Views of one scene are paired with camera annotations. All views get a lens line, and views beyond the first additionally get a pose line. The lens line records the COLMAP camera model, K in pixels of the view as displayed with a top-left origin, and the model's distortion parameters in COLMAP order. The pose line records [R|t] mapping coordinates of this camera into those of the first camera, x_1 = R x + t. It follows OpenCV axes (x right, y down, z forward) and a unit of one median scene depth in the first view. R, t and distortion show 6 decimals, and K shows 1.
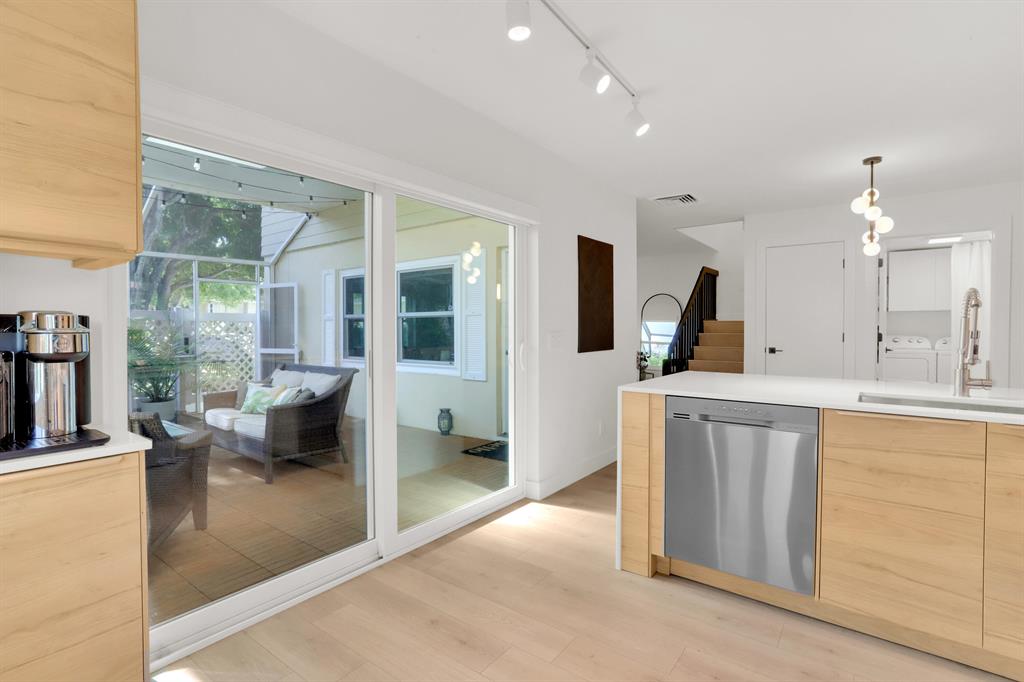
lens RADIAL K [[498.1, 0, 509.2], [0, 498.1, 336.0], [0, 0, 1]] dist [-0.032194, 0.008967]
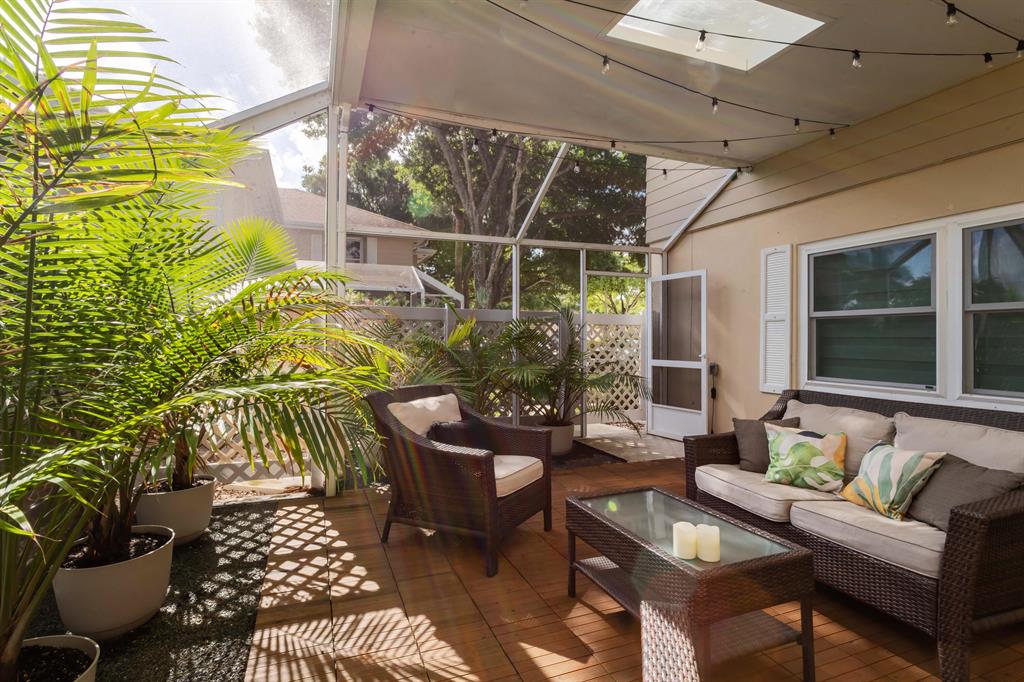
lens RADIAL K [[496.7, 0, 512.2], [0, 496.7, 337.0], [0, 0, 1]] dist [-0.001464, 0.000008]
pose [[0.864446, 0.006074, -0.502689, -0.303344], [-0.015524, 0.999773, -0.014615, 0.004340], [0.502486, 0.020438, 0.864344, 0.219154]]
